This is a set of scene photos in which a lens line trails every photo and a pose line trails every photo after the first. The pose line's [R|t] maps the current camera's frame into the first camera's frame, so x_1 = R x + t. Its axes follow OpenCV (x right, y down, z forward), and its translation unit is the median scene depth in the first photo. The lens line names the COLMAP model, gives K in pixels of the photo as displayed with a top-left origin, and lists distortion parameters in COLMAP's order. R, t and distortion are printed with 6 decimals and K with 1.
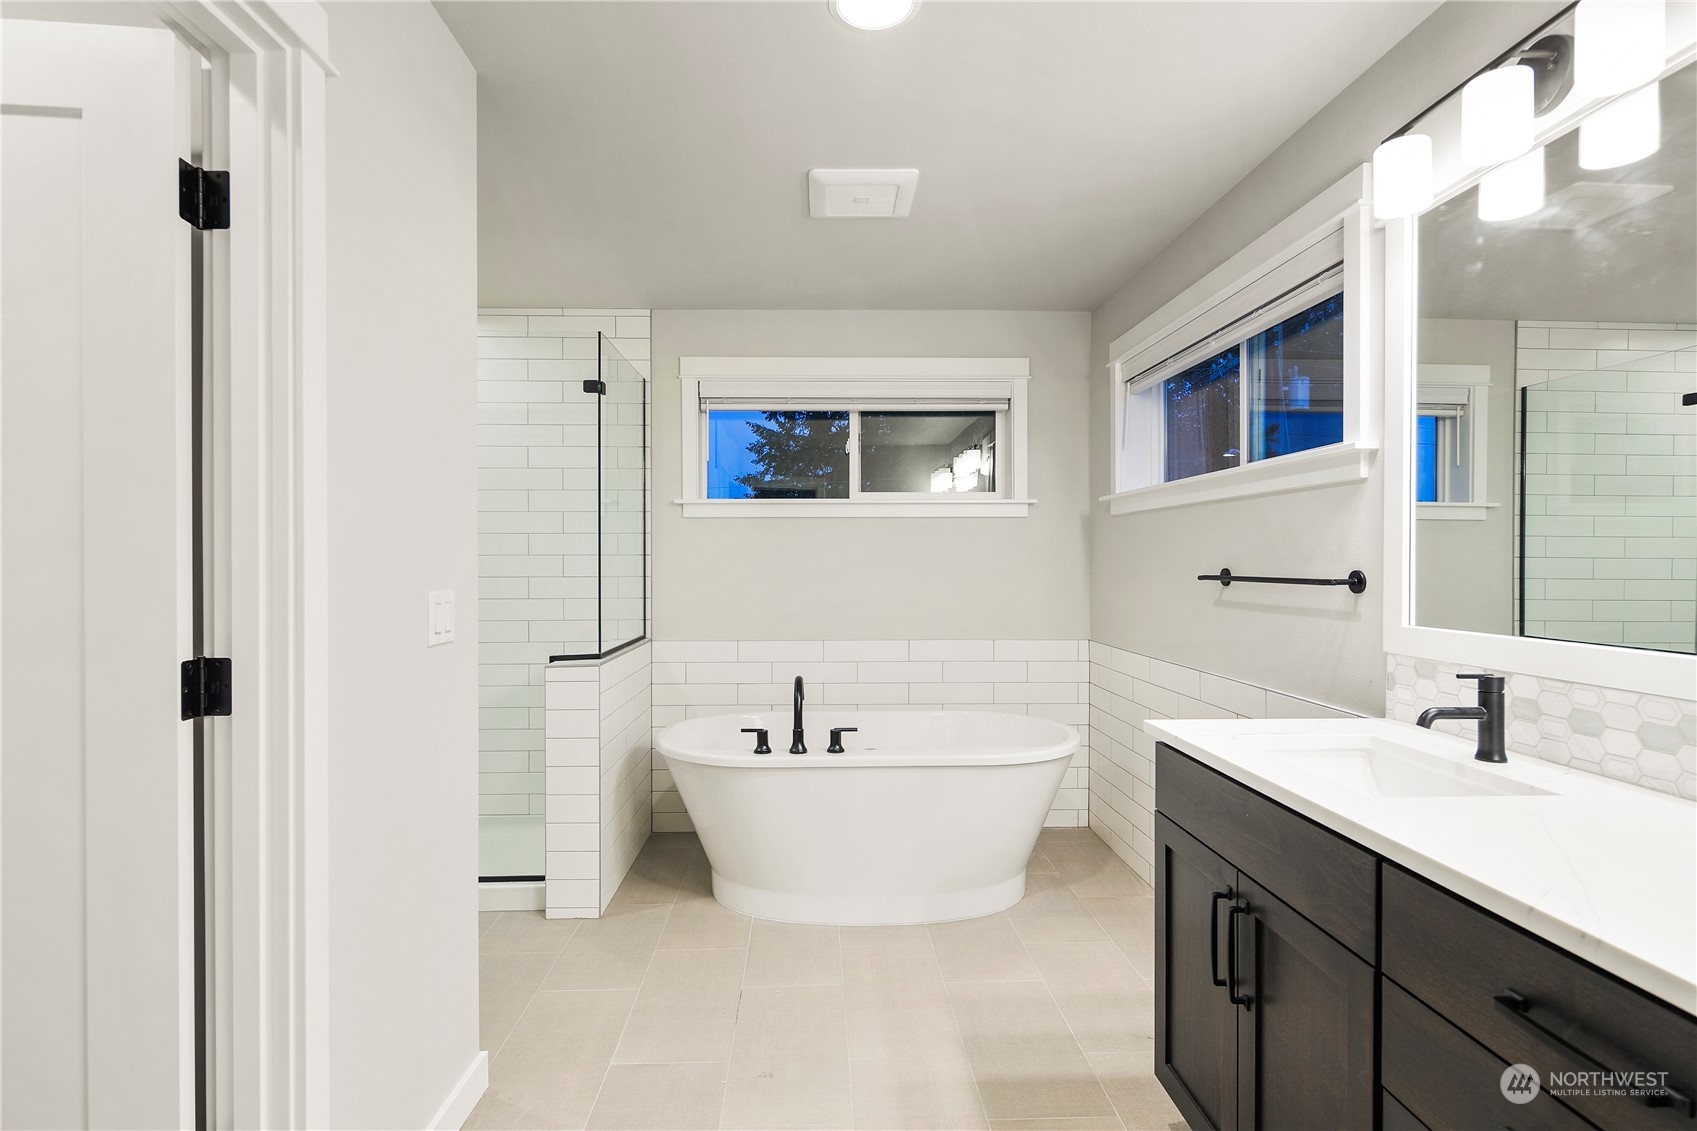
lens RADIAL K [[820.5, 0, 839.9], [0, 820.5, 554.3], [0, 0, 1]] dist [0.003168, -0.003767]
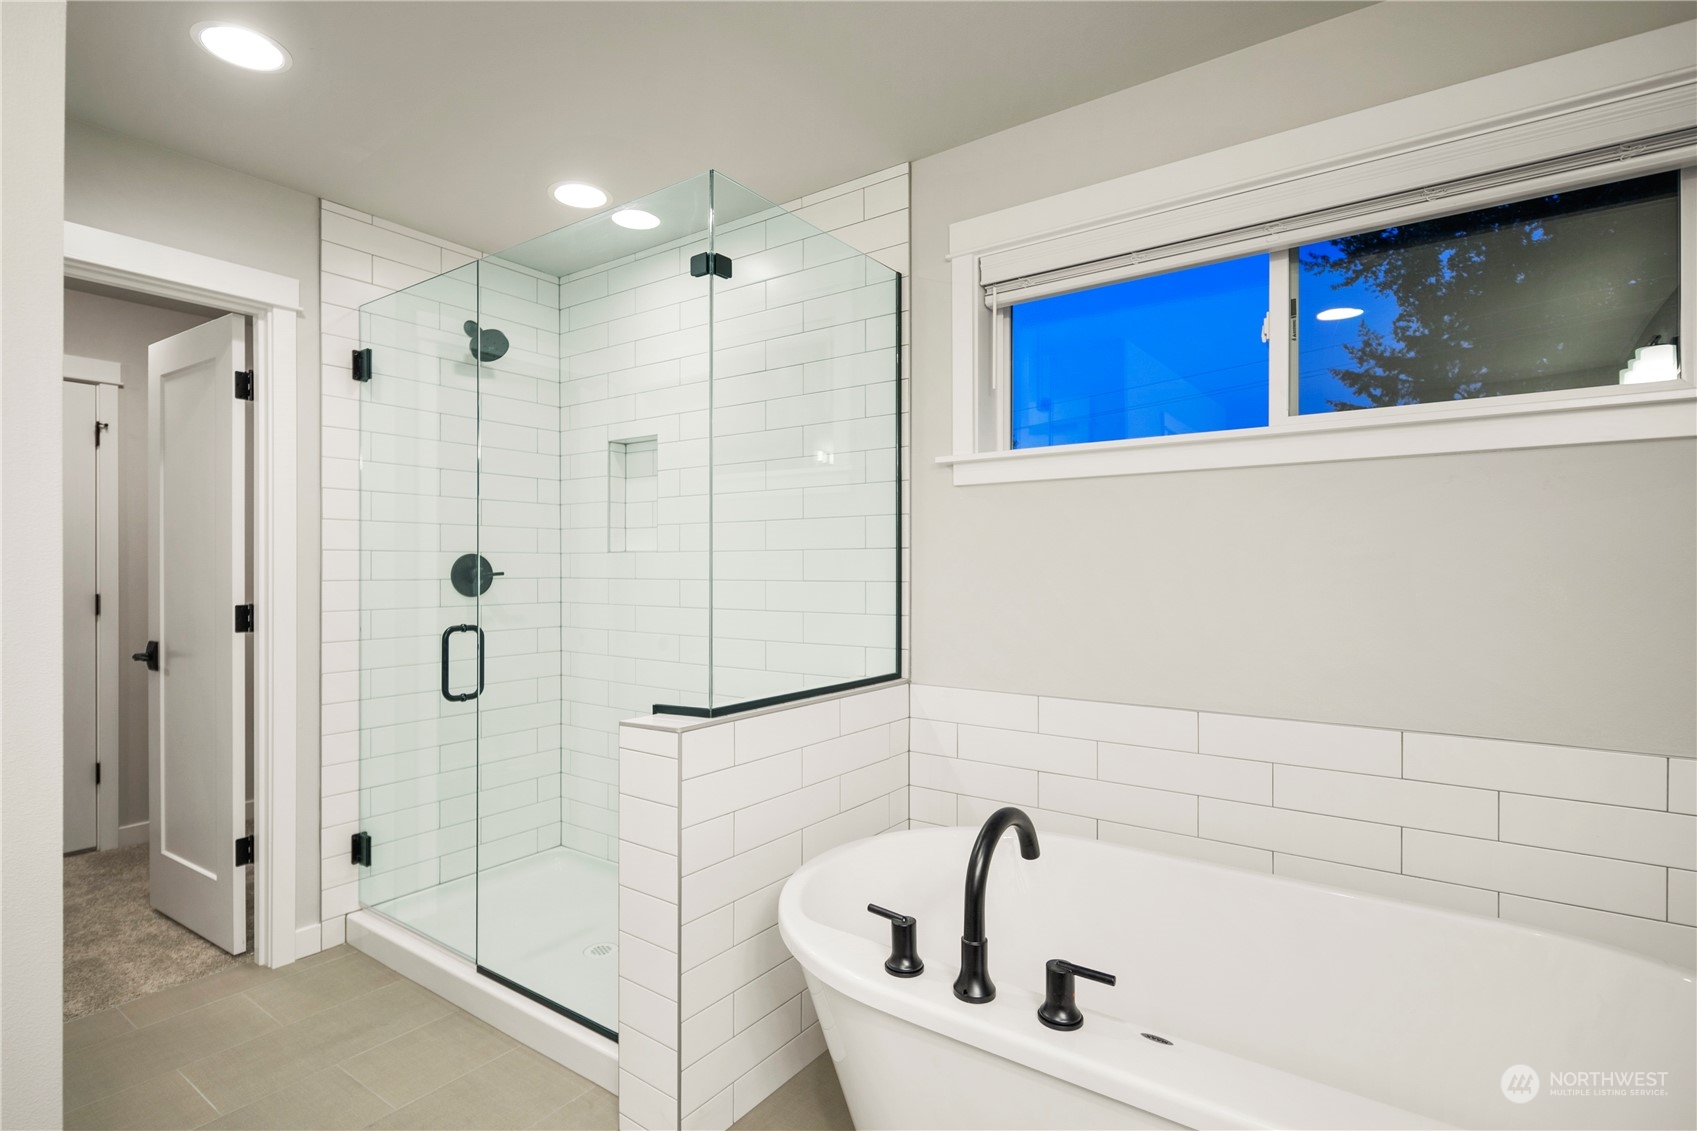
lens RADIAL K [[820.5, 0, 841.4], [0, 820.5, 562.2], [0, 0, 1]] dist [0.003168, -0.003767]
pose [[0.794767, -0.006627, -0.606879, 0.114560], [0.006372, 0.999976, -0.002574, 0.013541], [0.606882, -0.001821, 0.794790, 0.462888]]
